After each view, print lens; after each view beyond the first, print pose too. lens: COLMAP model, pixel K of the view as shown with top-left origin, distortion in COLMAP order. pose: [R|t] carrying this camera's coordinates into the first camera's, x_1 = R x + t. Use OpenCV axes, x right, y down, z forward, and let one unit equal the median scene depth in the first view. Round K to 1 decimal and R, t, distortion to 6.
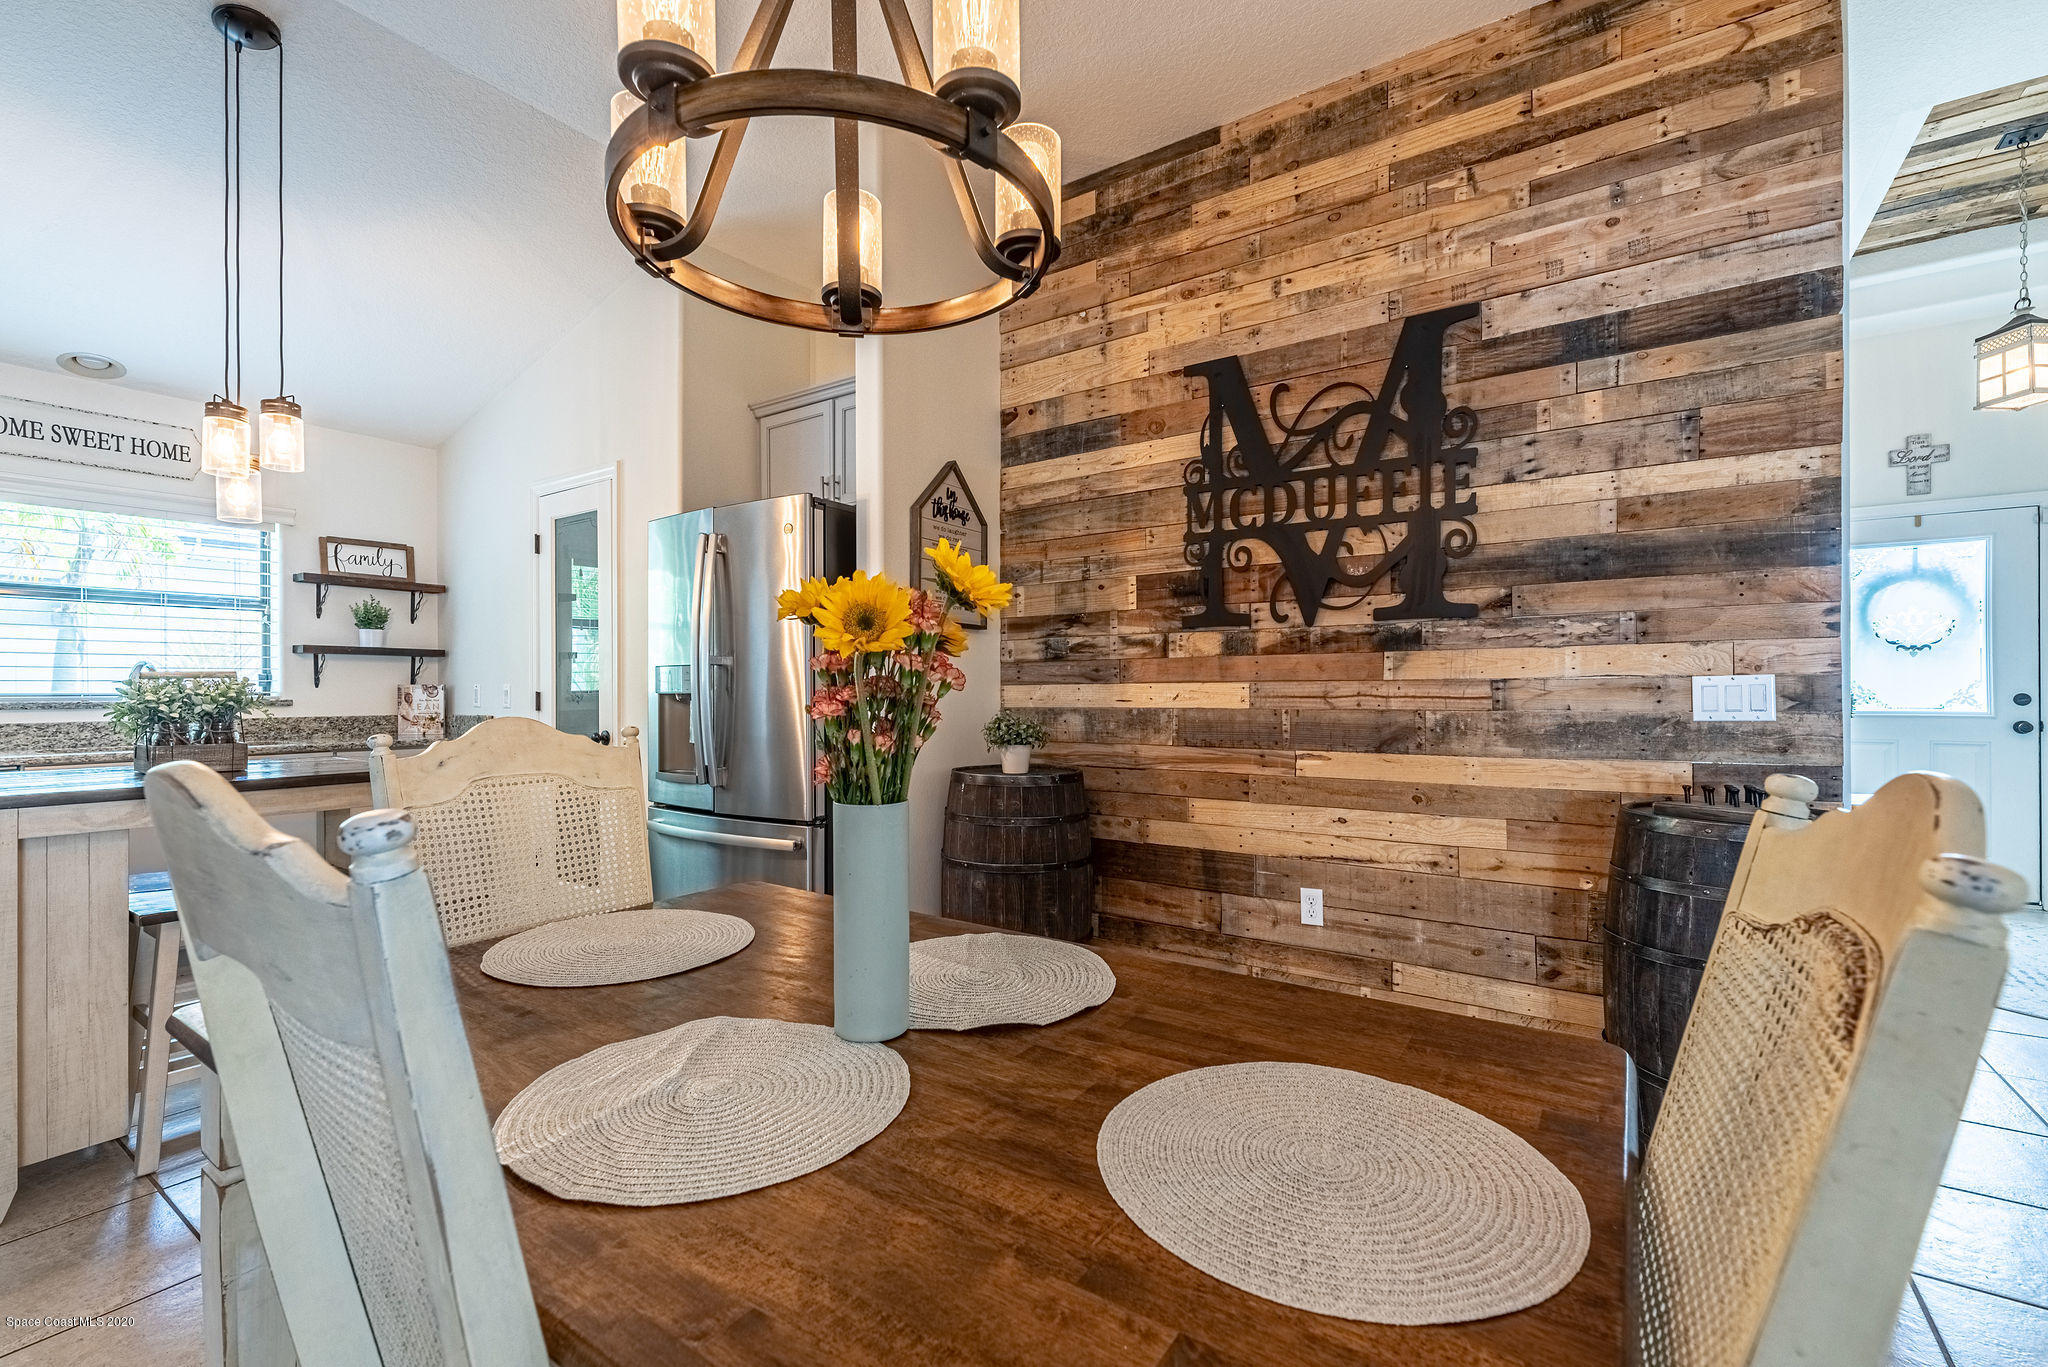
lens RADIAL K [[874.5, 0, 1022.7], [0, 874.5, 687.4], [0, 0, 1]] dist [-0.000347, -0.000114]
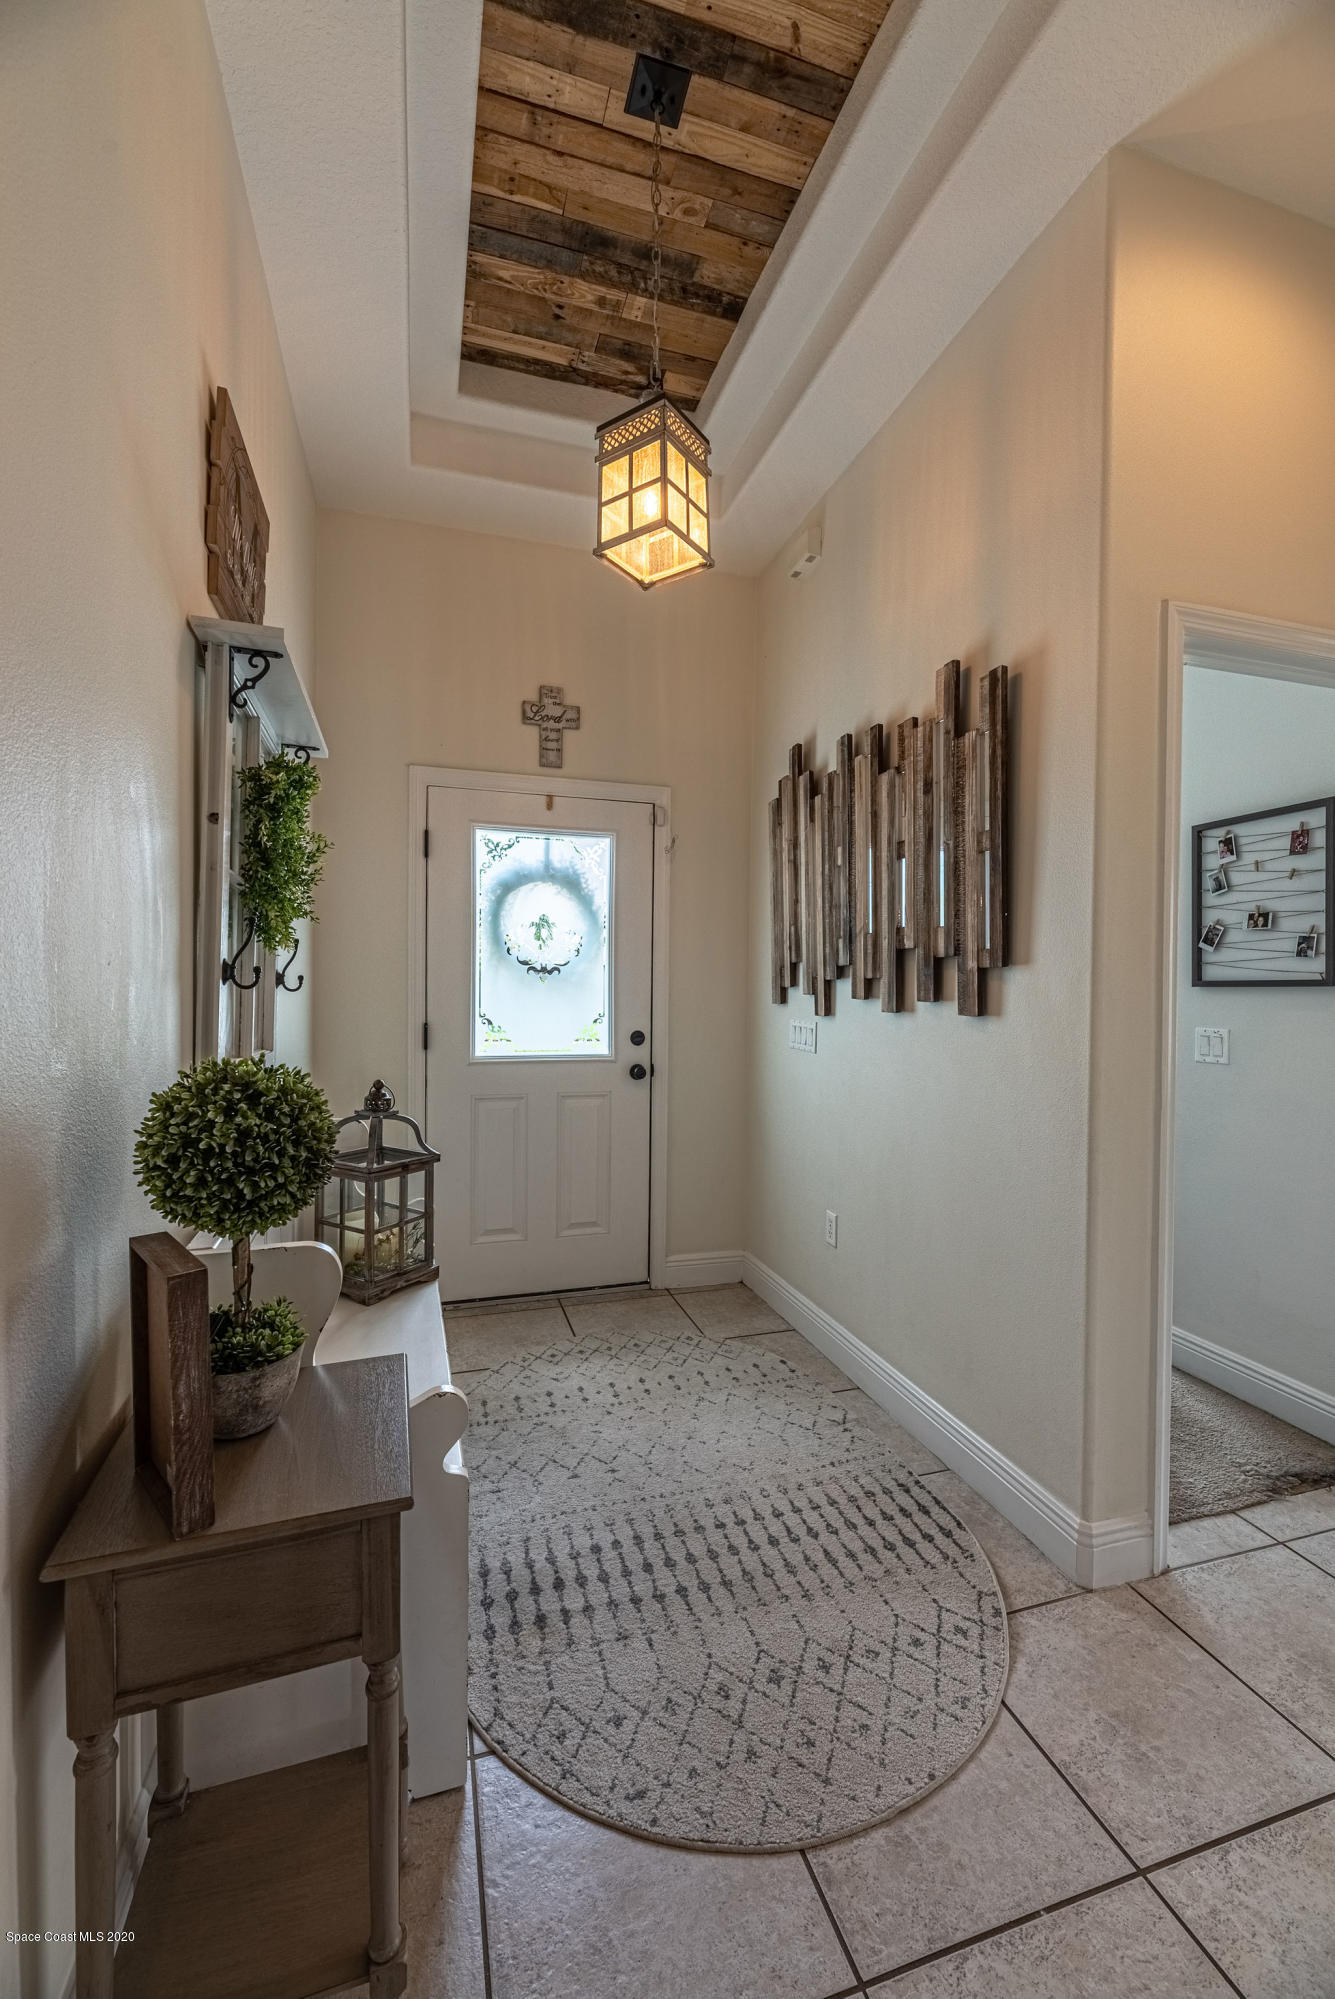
lens RADIAL K [[802.9, 0, 667.5], [0, 802.9, 999.5], [0, 0, 1]] dist [0.000749, 0.000048]
pose [[0.622631, -0.004236, 0.782504, 0.426308], [-0.013736, 0.999772, 0.016342, -0.026067], [-0.782395, -0.020924, 0.622430, 0.380144]]
